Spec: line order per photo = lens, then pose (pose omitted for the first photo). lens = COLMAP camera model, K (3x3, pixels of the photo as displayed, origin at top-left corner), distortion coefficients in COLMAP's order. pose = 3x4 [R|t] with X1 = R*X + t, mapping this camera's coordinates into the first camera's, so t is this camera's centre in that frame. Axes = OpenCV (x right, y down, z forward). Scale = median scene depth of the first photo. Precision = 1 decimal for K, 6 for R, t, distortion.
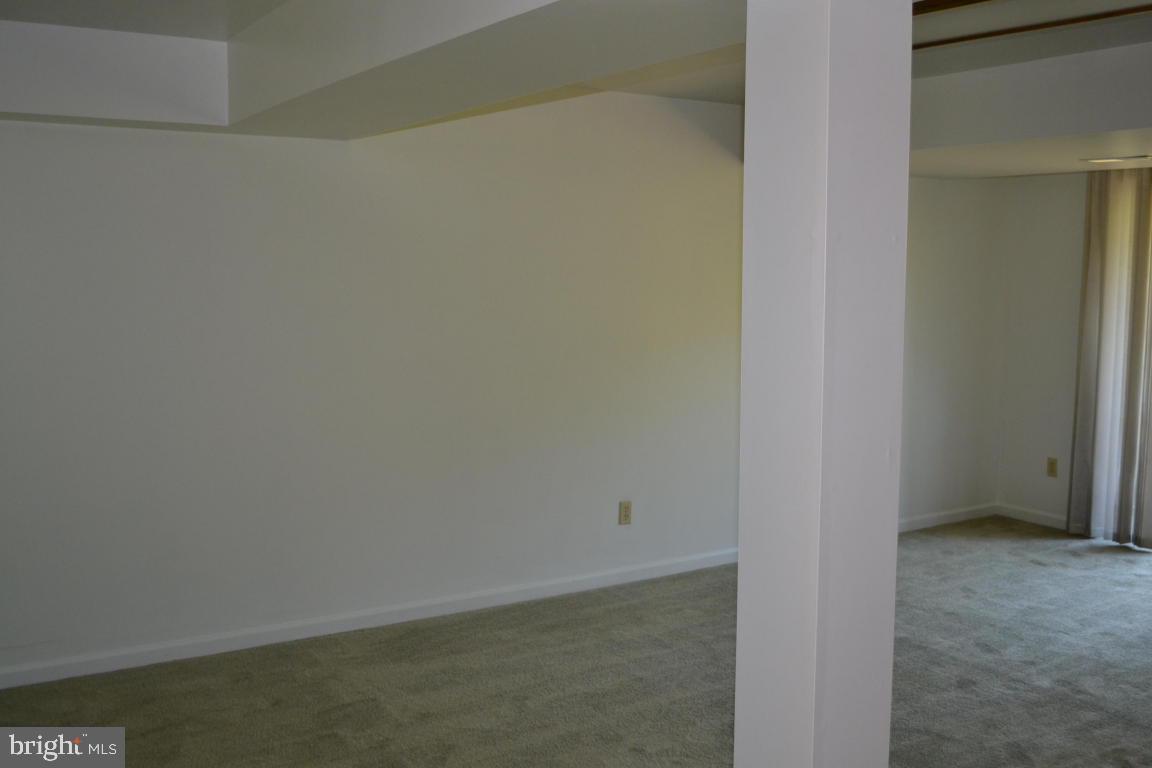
lens RADIAL K [[1125.8, 0, 576.0], [0, 1125.8, 384.0], [0, 0, 1]] dist [-0.072994, 0.022004]
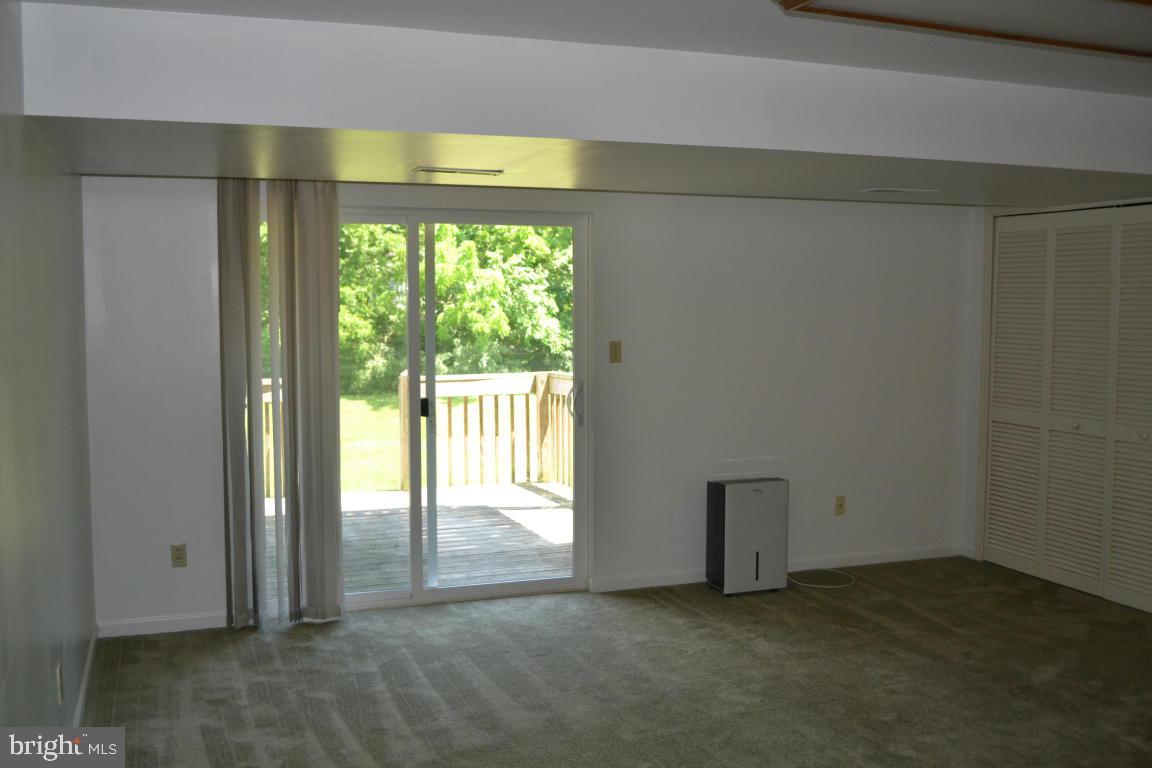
lens RADIAL K [[1125.8, 0, 576.0], [0, 1125.8, 384.0], [0, 0, 1]] dist [-0.072994, 0.022004]
pose [[0.213668, -0.080213, 0.973608, -0.294097], [0.108144, 0.992440, 0.058032, -0.066582], [-0.970902, 0.092890, 0.220727, 0.606908]]
